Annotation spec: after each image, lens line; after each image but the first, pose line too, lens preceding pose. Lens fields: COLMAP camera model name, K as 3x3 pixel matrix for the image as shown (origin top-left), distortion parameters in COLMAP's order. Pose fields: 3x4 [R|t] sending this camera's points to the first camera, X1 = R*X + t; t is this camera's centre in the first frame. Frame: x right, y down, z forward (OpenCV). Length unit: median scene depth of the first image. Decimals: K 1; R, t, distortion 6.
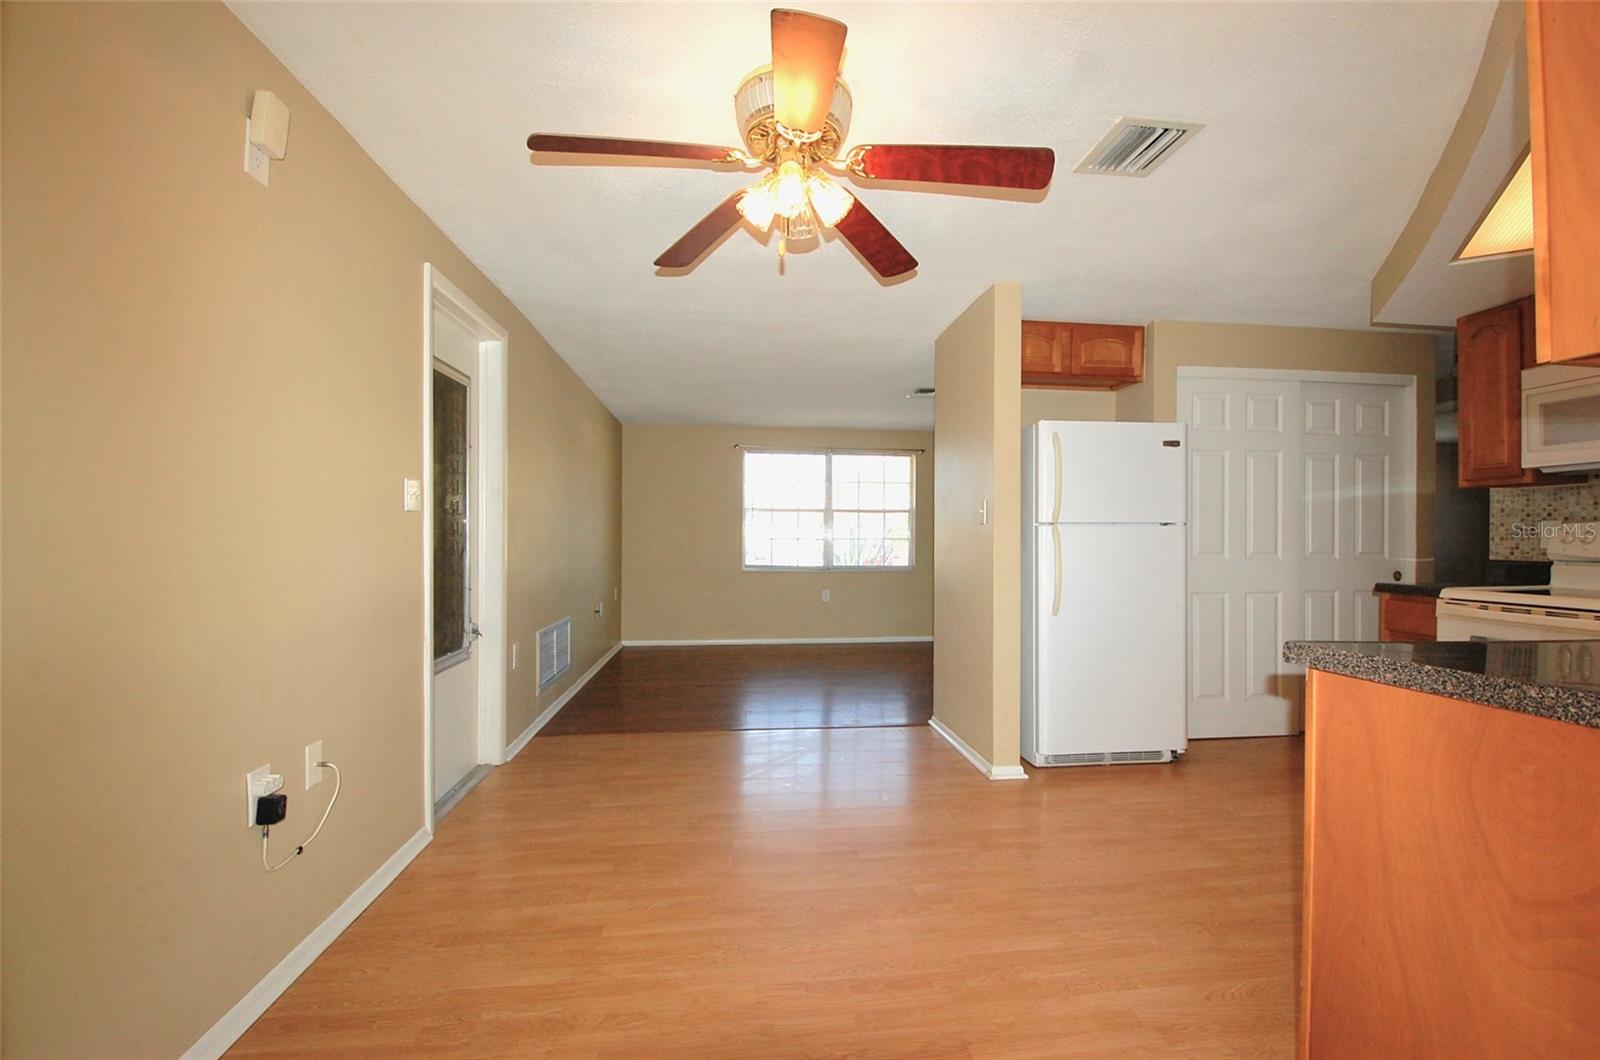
lens RADIAL K [[684.0, 0, 801.8], [0, 684.0, 536.3], [0, 0, 1]] dist [-0.033731, -0.000252]
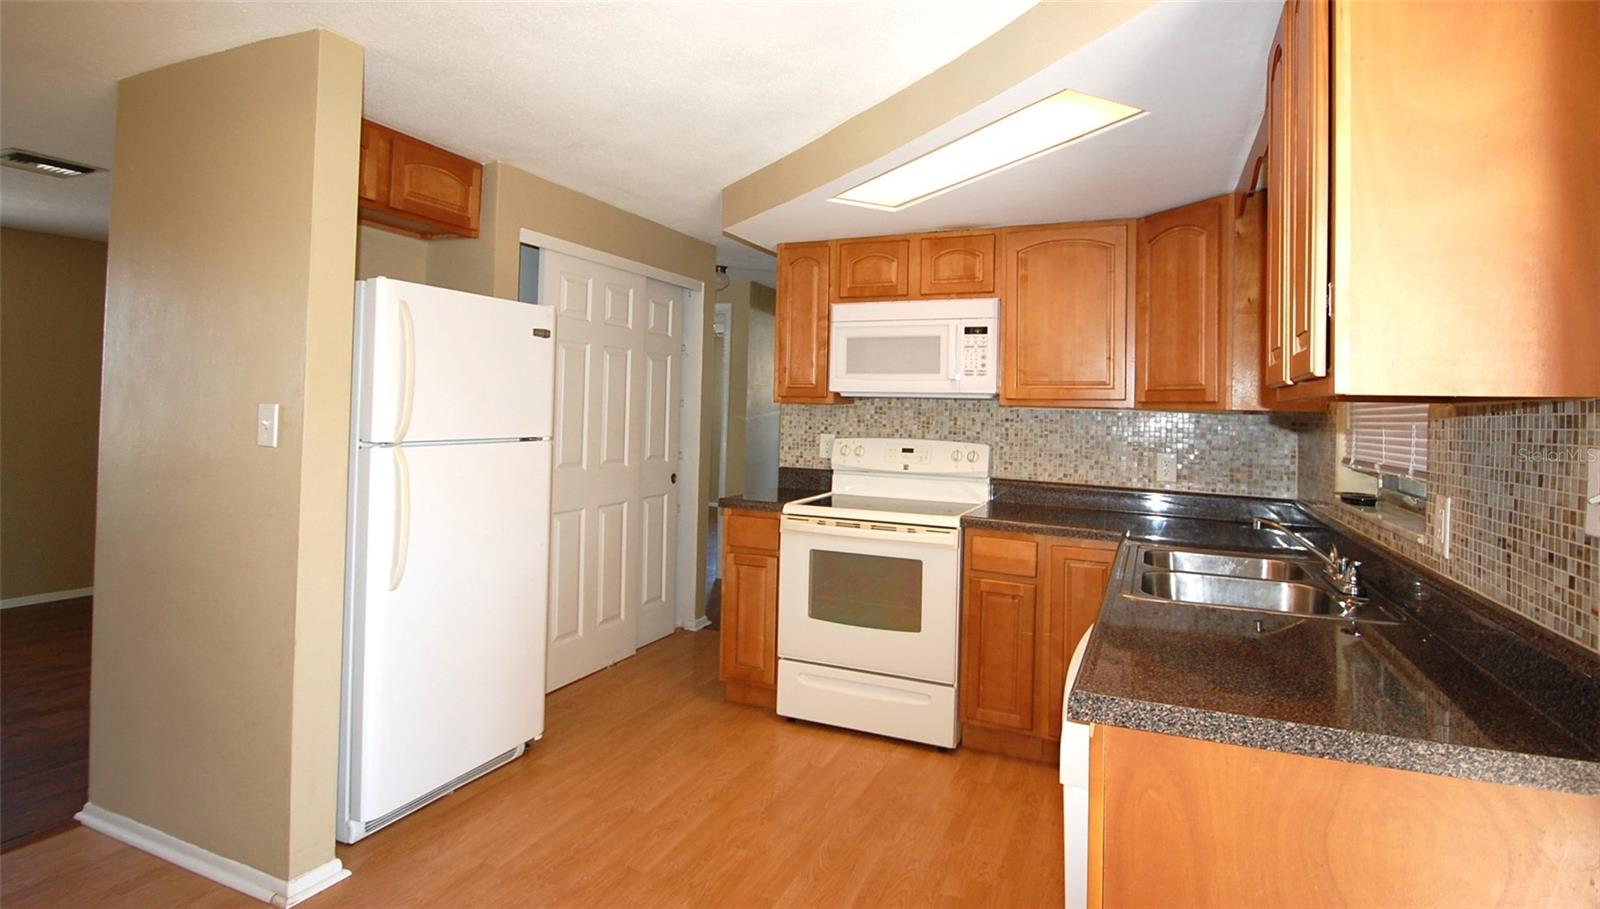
lens RADIAL K [[795.6, 0, 803.6], [0, 795.6, 387.3], [0, 0, 1]] dist [0.004355, -0.017692]
pose [[0.484172, 0.032239, 0.874379, -0.102753], [-0.023715, 0.999437, -0.023718, -0.069402], [-0.874652, -0.009252, 0.484664, 0.343450]]
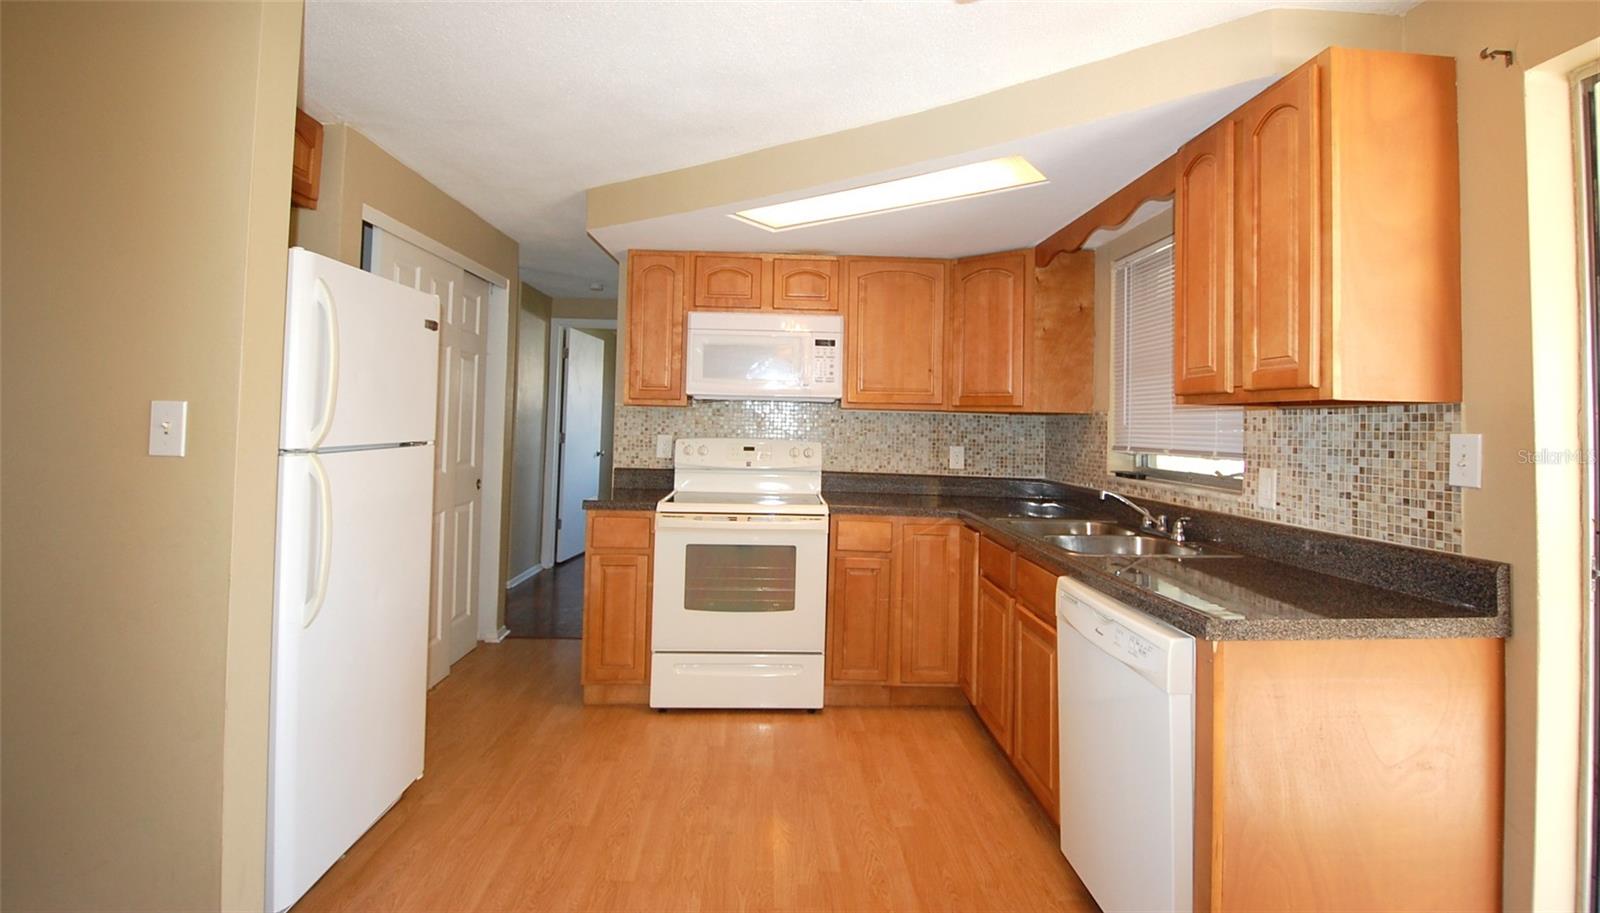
lens RADIAL K [[728.7, 0, 803.0], [0, 728.7, 393.5], [0, 0, 1]] dist [0.002263, -0.014455]
pose [[0.049335, 0.034902, 0.998172, -0.186576], [-0.023812, 0.999146, -0.033760, -0.058971], [-0.998498, -0.022103, 0.050124, 0.654604]]
